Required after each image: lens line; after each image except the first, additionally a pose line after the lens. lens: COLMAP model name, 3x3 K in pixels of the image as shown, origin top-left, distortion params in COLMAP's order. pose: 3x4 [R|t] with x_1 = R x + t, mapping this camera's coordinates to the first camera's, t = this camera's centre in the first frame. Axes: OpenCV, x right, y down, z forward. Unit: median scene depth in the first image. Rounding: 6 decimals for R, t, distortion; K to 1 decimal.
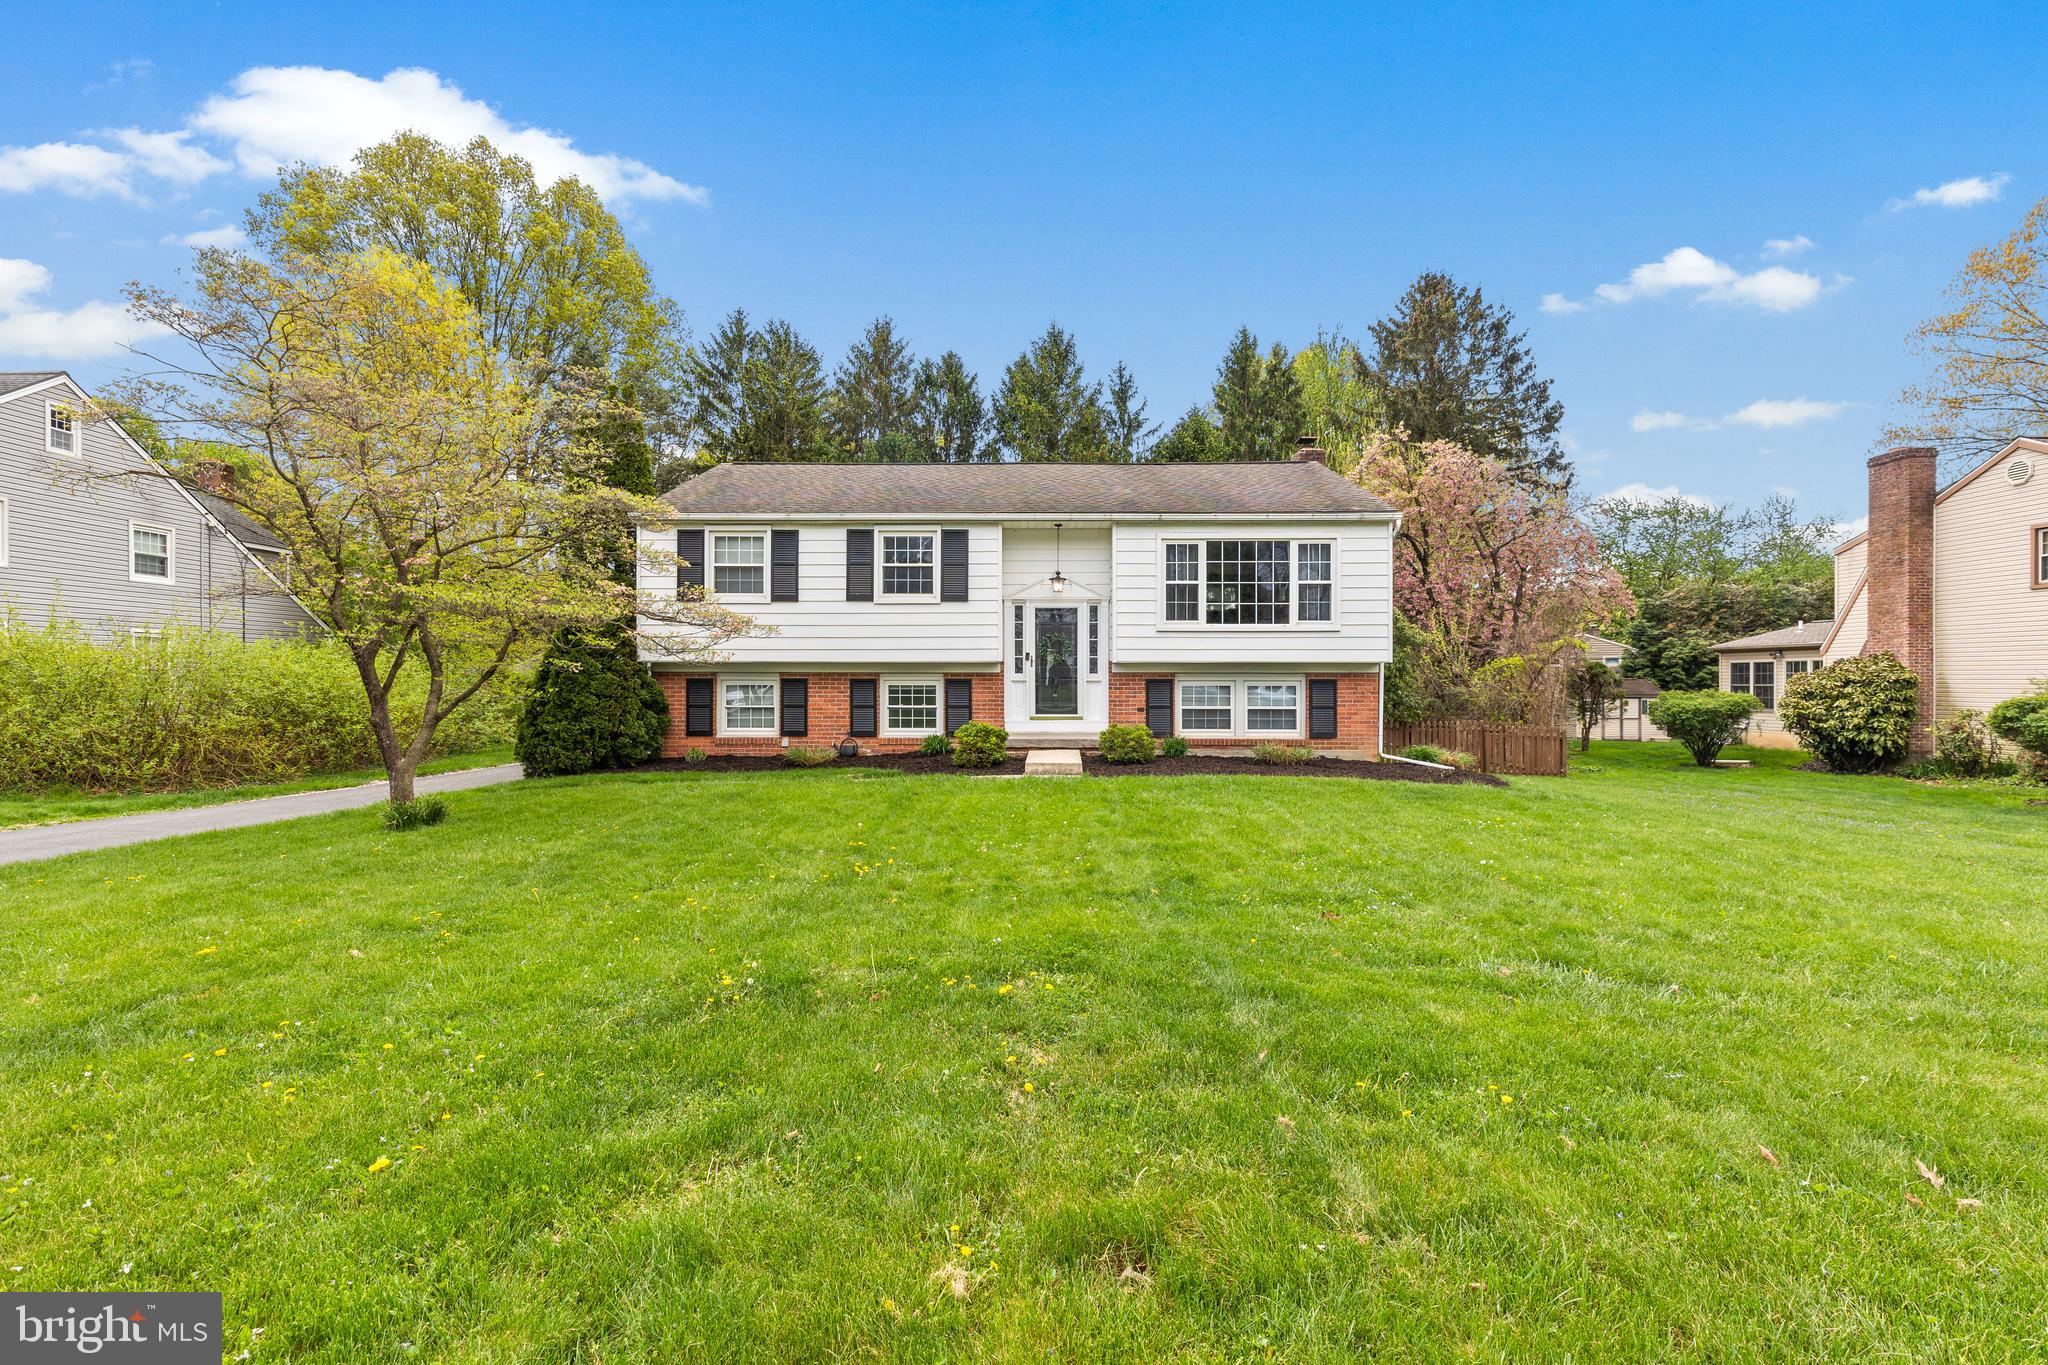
lens RADIAL K [[947.1, 0, 1024.0], [0, 947.1, 682.5], [0, 0, 1]] dist [-0.000904, -0.000224]
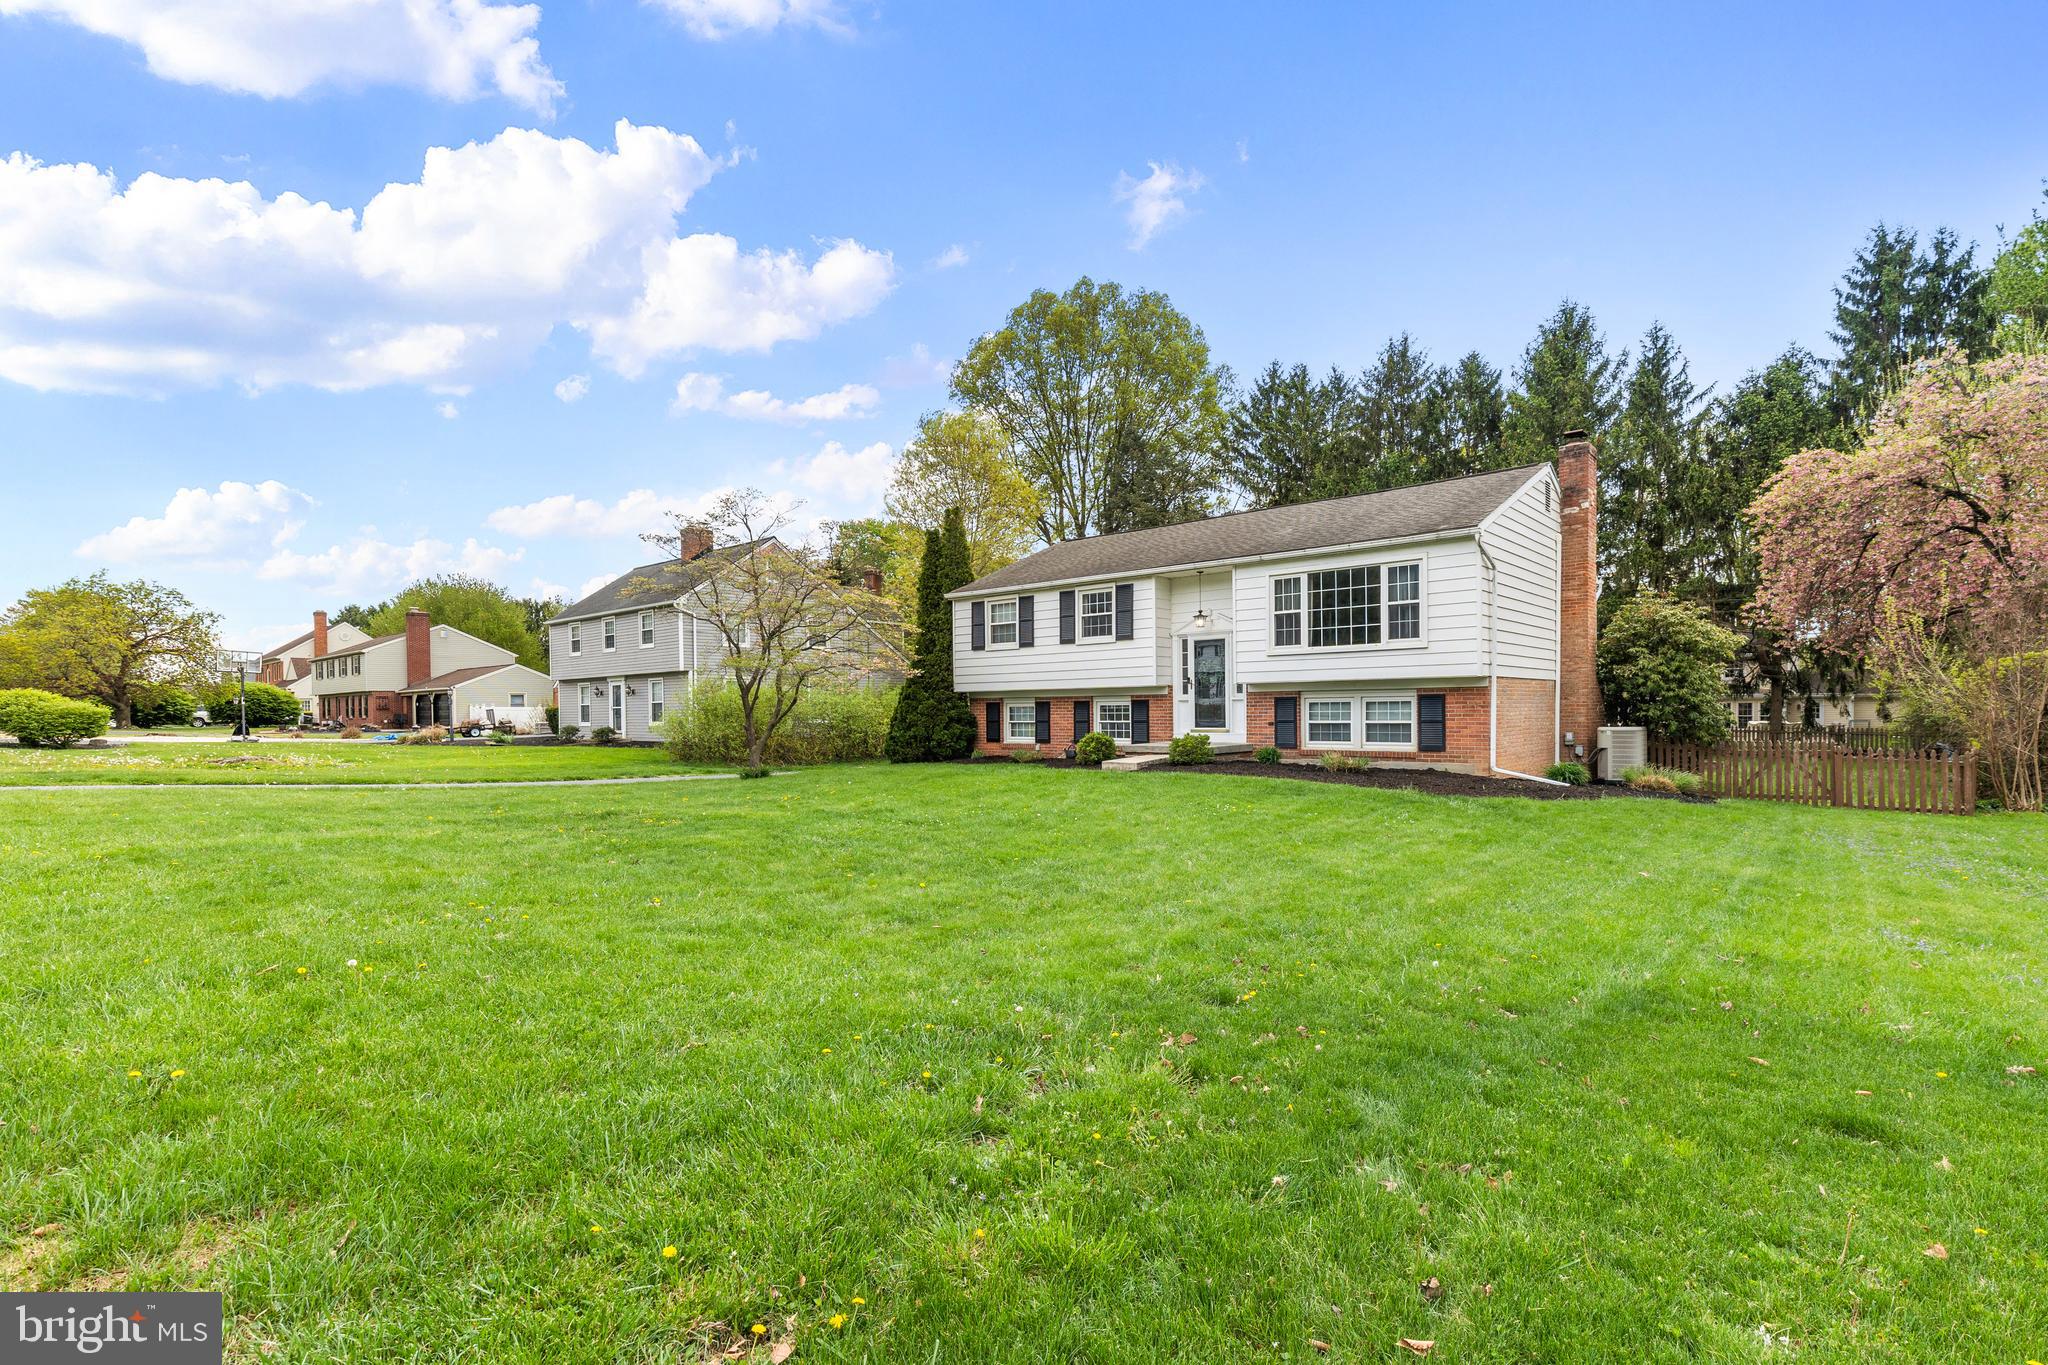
lens RADIAL K [[912.3, 0, 1023.7], [0, 912.3, 718.5], [0, 0, 1]] dist [0.002337, -0.000673]
pose [[0.770975, -0.003899, -0.636853, 0.606329], [0.017308, 0.999740, 0.014832, 0.000546], [0.636630, -0.022458, 0.770843, -0.050299]]
